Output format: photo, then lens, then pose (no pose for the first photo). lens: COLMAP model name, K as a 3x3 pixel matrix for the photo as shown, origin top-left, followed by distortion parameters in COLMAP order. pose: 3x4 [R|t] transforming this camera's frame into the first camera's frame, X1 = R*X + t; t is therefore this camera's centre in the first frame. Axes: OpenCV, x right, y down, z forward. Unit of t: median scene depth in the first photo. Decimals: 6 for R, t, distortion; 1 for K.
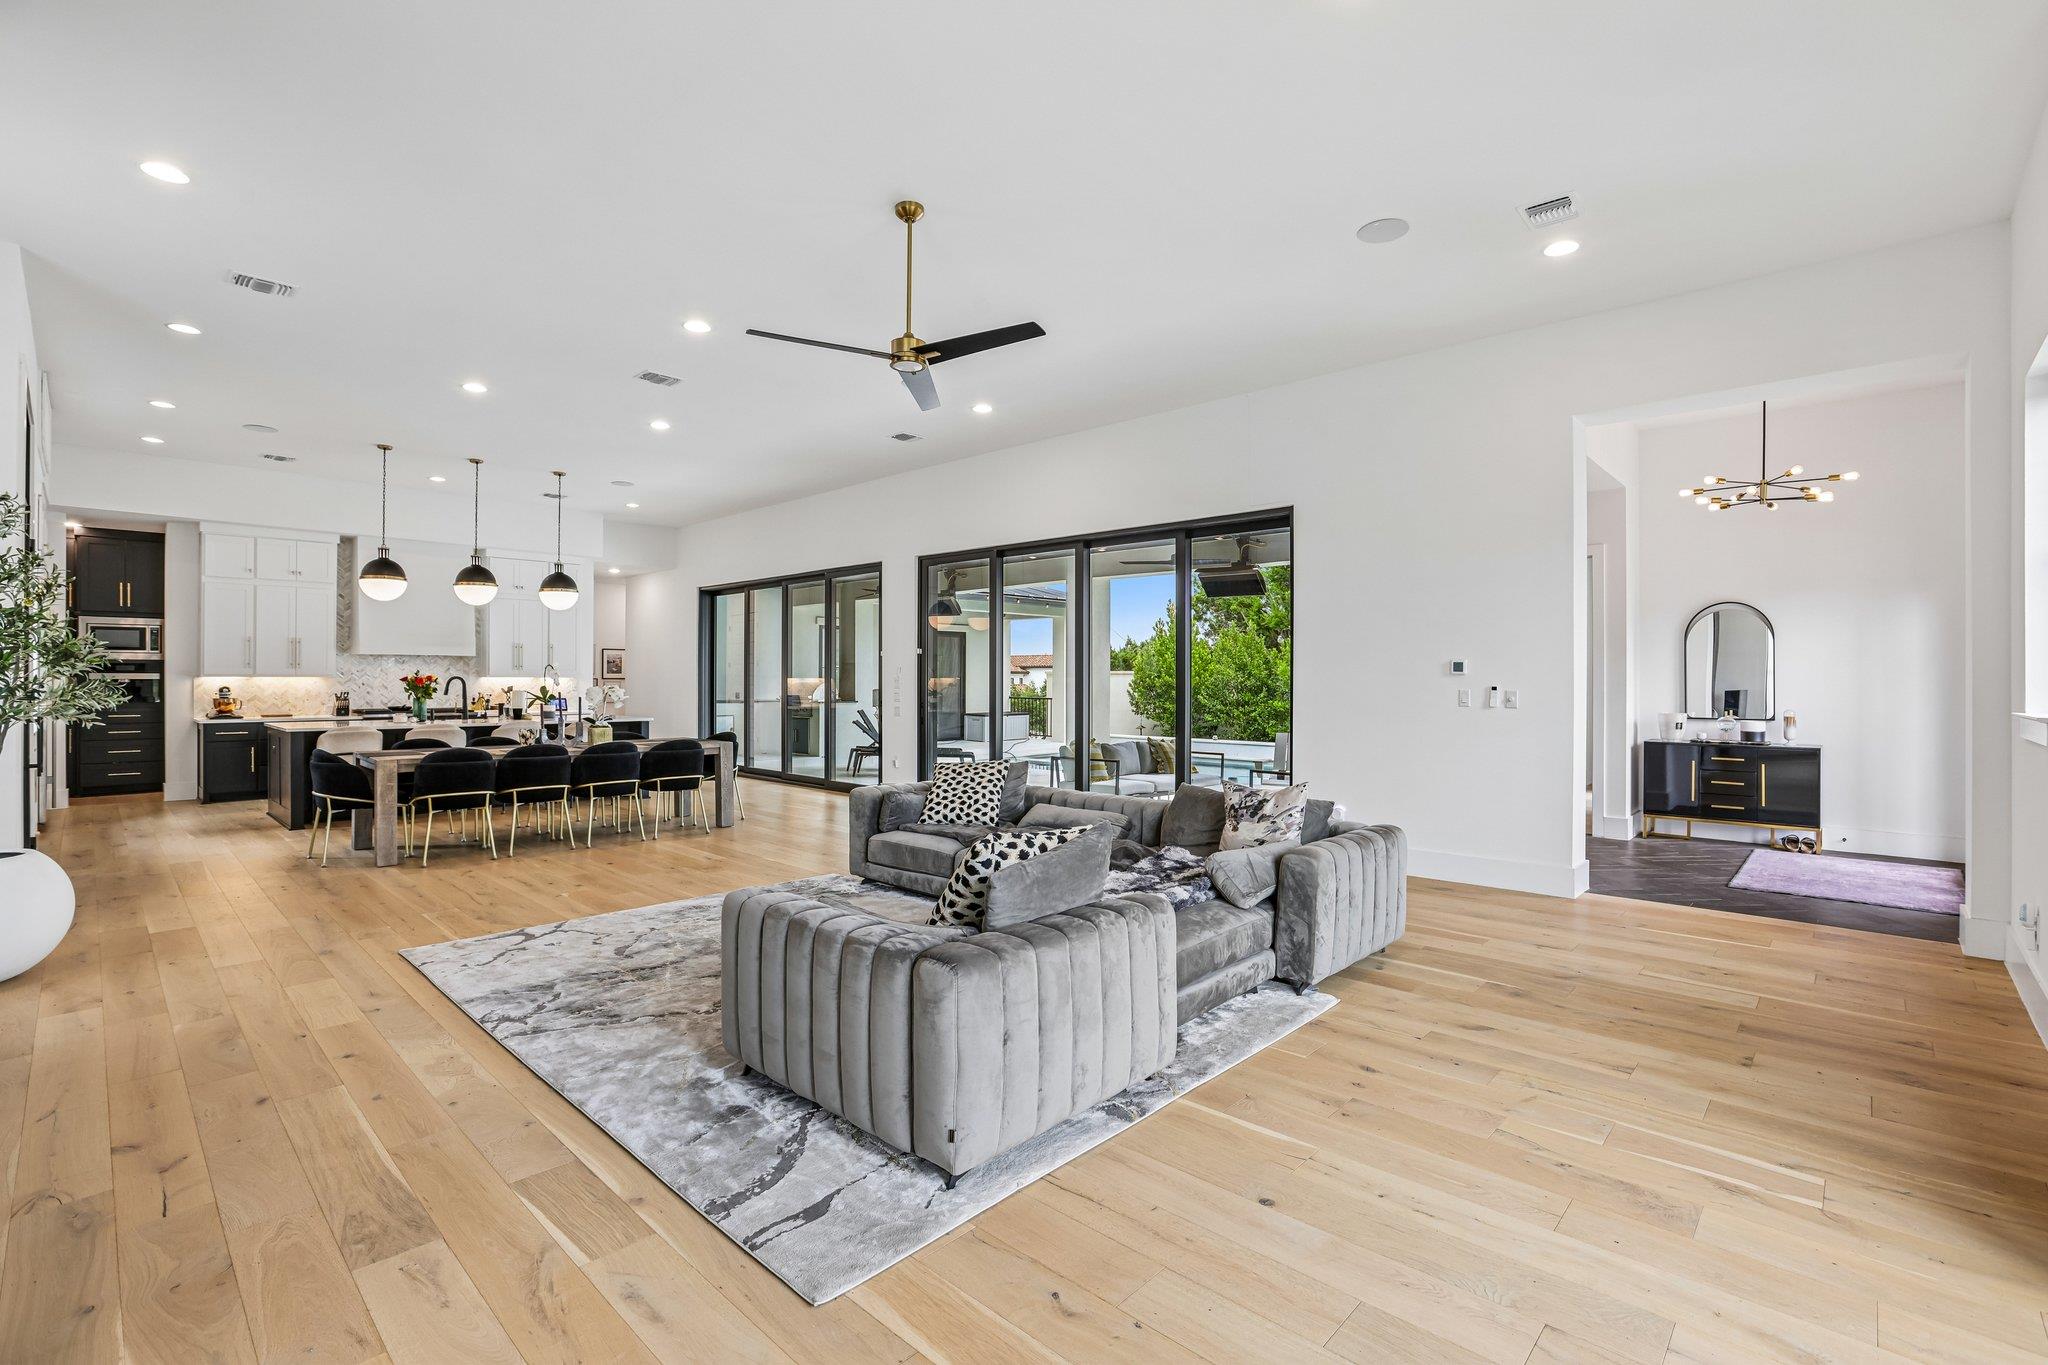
lens RADIAL K [[922.1, 0, 1029.0], [0, 922.1, 680.8], [0, 0, 1]] dist [-0.025370, 0.001402]
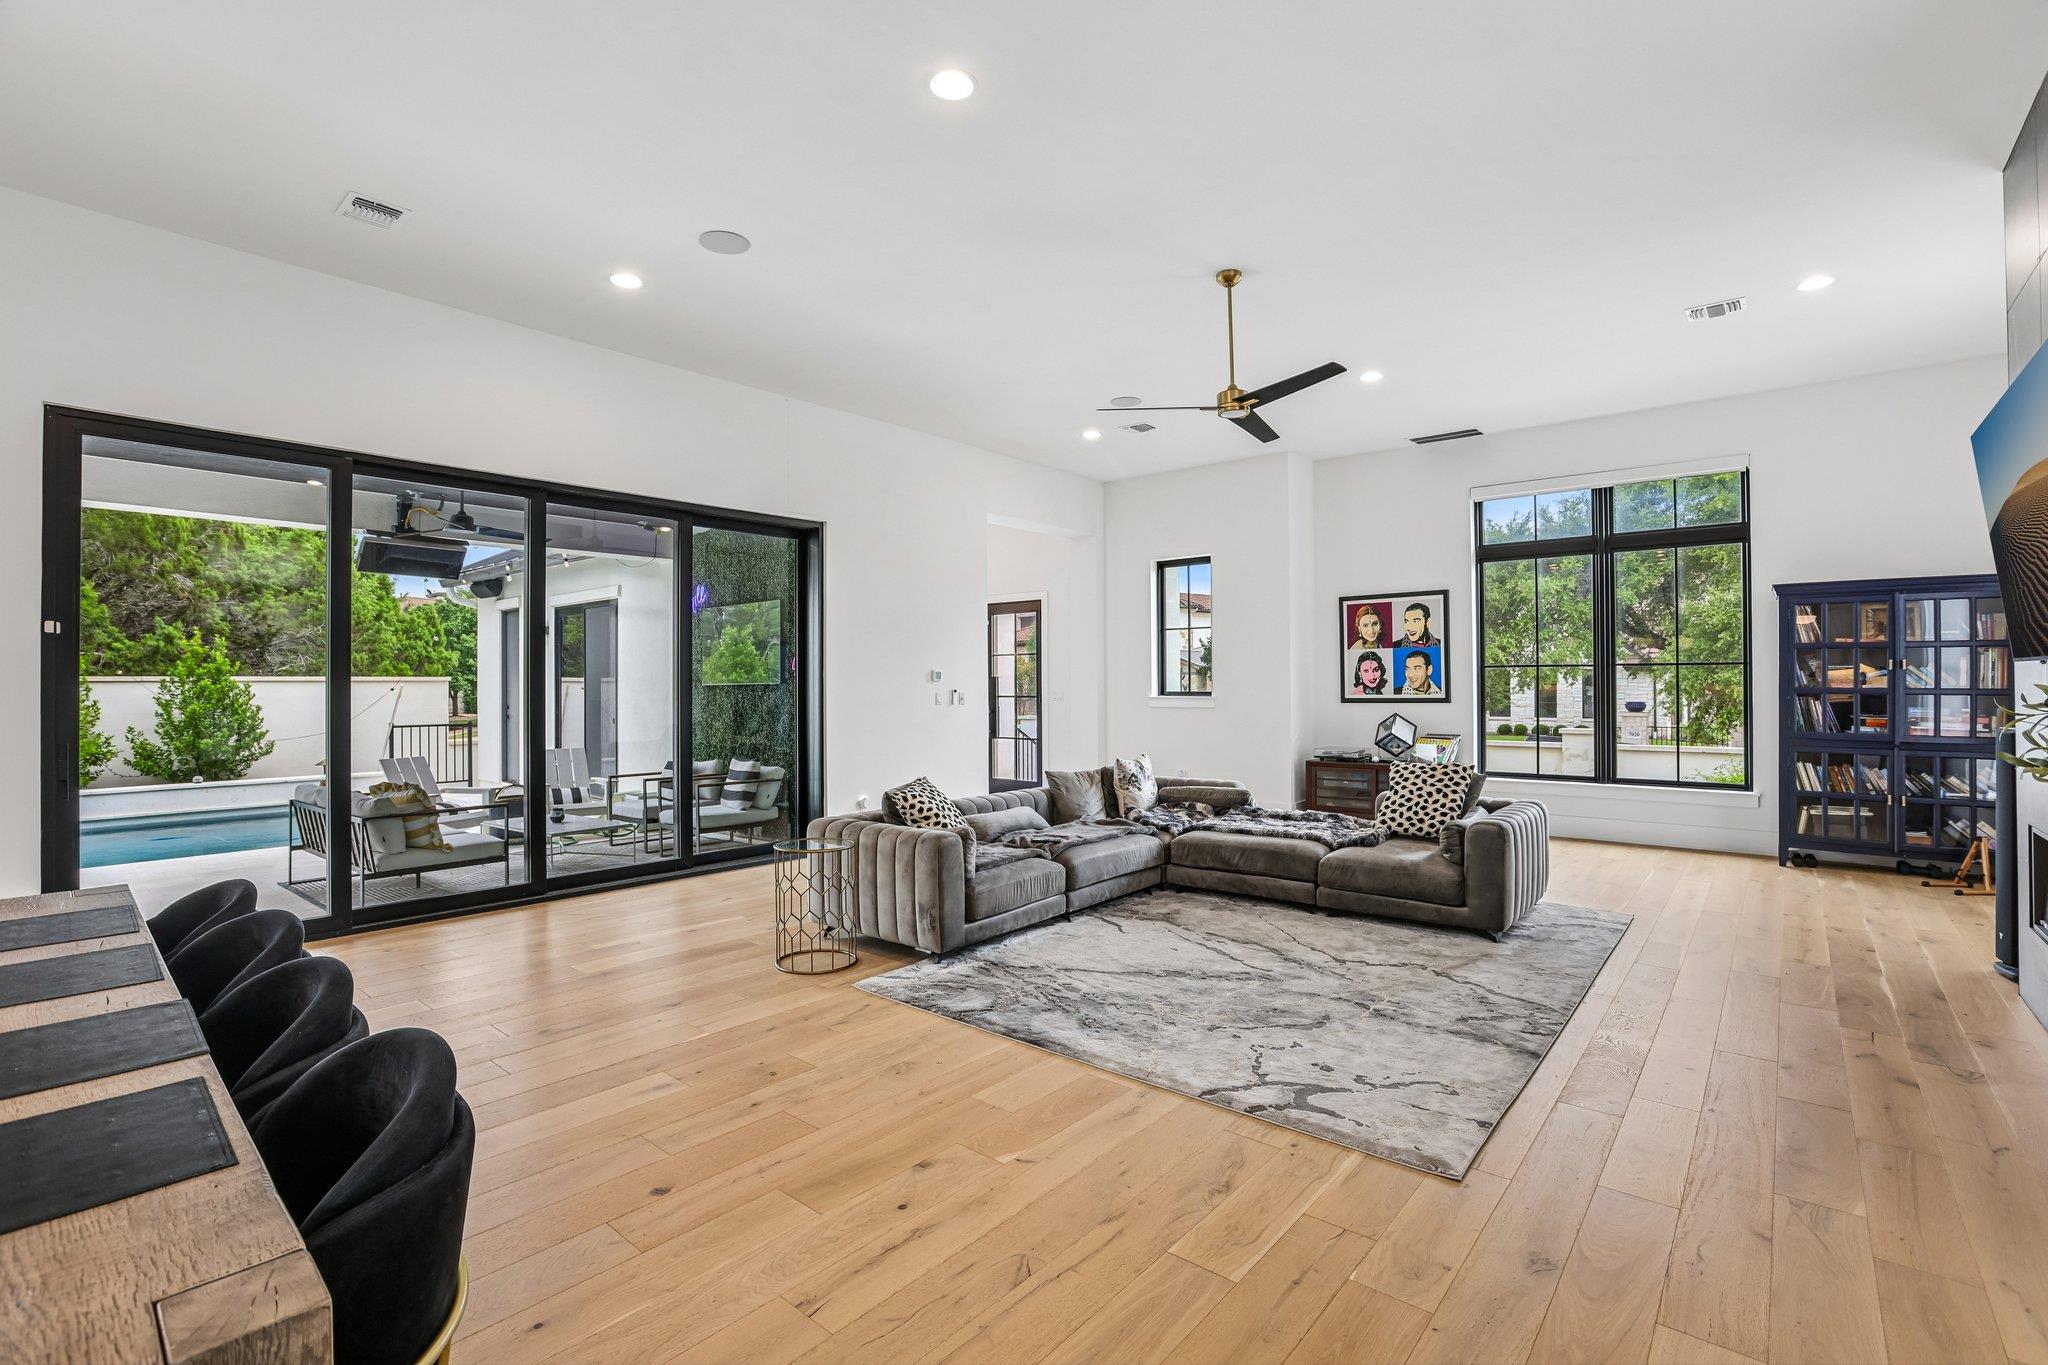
lens RADIAL K [[922.1, 0, 1029.0], [0, 922.1, 680.8], [0, 0, 1]] dist [-0.025370, 0.001402]
pose [[-0.064172, -0.000336, 0.997939, -0.545096], [0.007529, 0.999971, 0.000821, -0.004571], [-0.997910, 0.007567, -0.064168, 0.574039]]
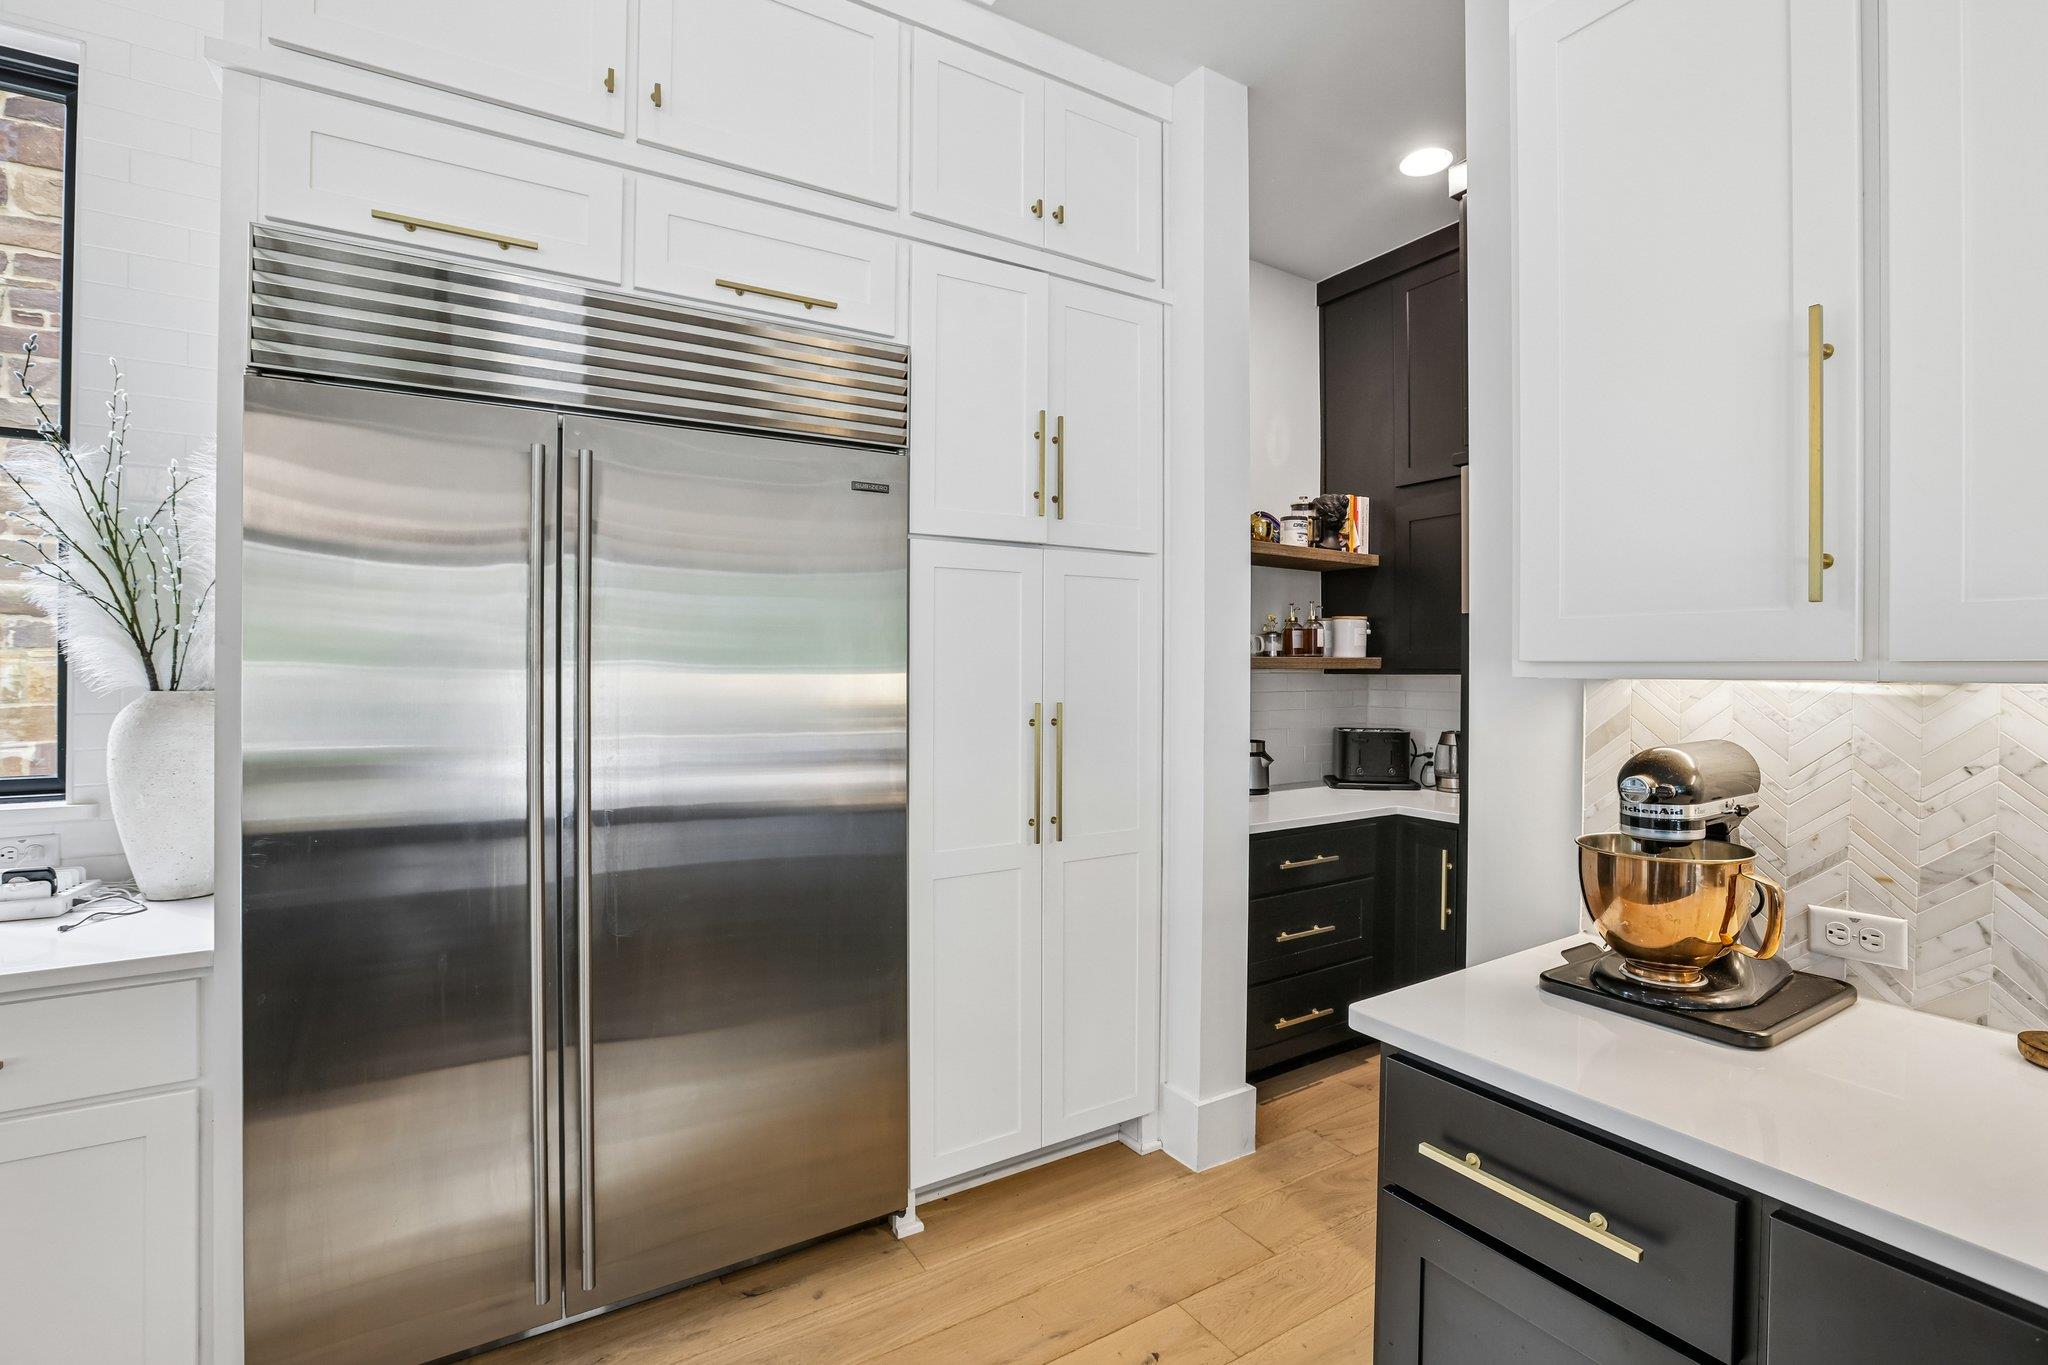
lens RADIAL K [[920.6, 0, 1024.0], [0, 920.6, 682.5], [0, 0, 1]] dist [-0.020061, 0.000195]
pose [[-0.261881, 0.008118, -0.965066, -0.729946], [-0.006750, 0.999925, 0.010243, -0.004628], [0.965077, 0.009197, -0.261807, 0.934031]]
